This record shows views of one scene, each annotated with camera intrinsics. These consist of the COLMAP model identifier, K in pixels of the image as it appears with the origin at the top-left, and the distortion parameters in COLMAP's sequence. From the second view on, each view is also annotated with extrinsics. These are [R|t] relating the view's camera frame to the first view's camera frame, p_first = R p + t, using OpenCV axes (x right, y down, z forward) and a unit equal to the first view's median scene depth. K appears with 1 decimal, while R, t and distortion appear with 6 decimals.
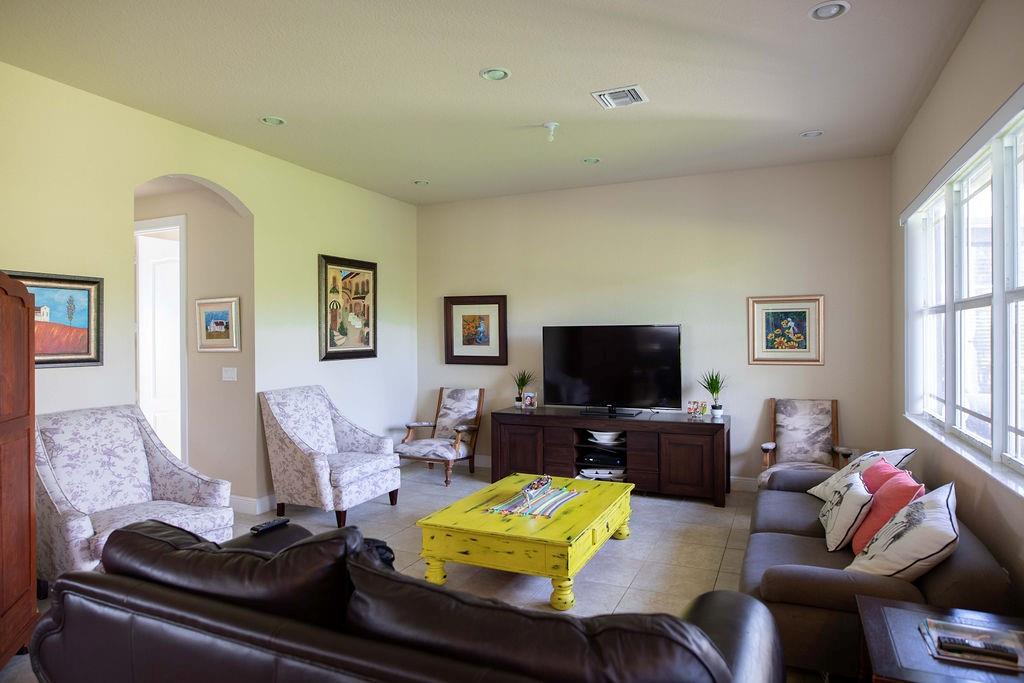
lens RADIAL K [[589.3, 0, 512.0], [0, 589.3, 341.5], [0, 0, 1]] dist [-0.018798, -0.001884]
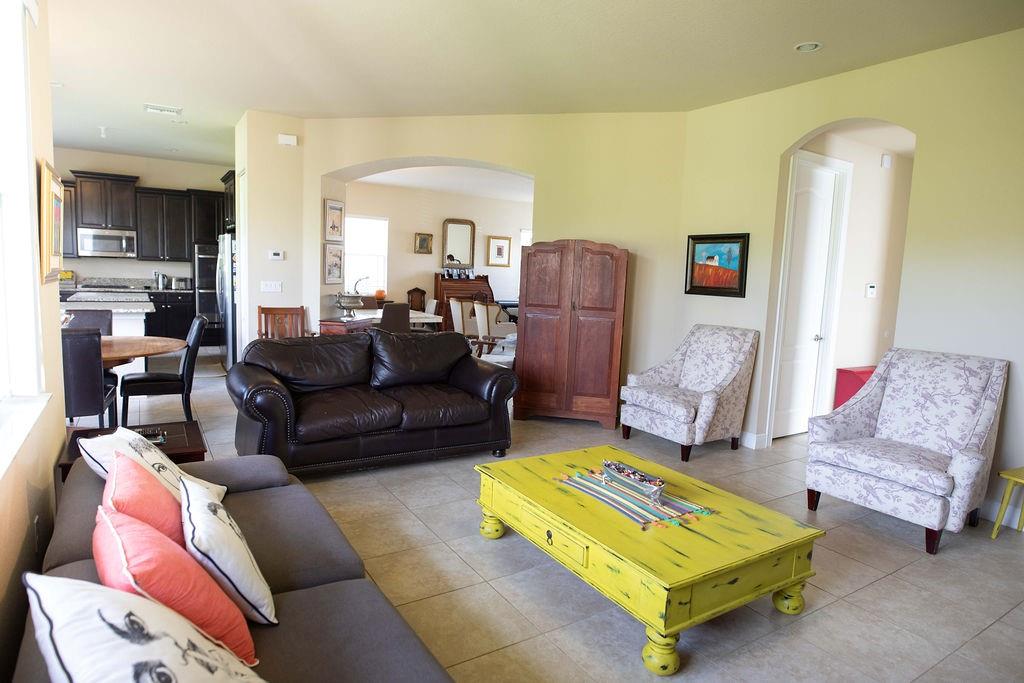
lens RADIAL K [[601.2, 0, 512.0], [0, 601.2, 341.5], [0, 0, 1]] dist [-0.003880, -0.002875]
pose [[-0.544669, 0.089782, -0.833831, 0.809891], [-0.032558, 0.991240, 0.127999, -0.020517], [0.838019, 0.096865, -0.536975, 1.366075]]
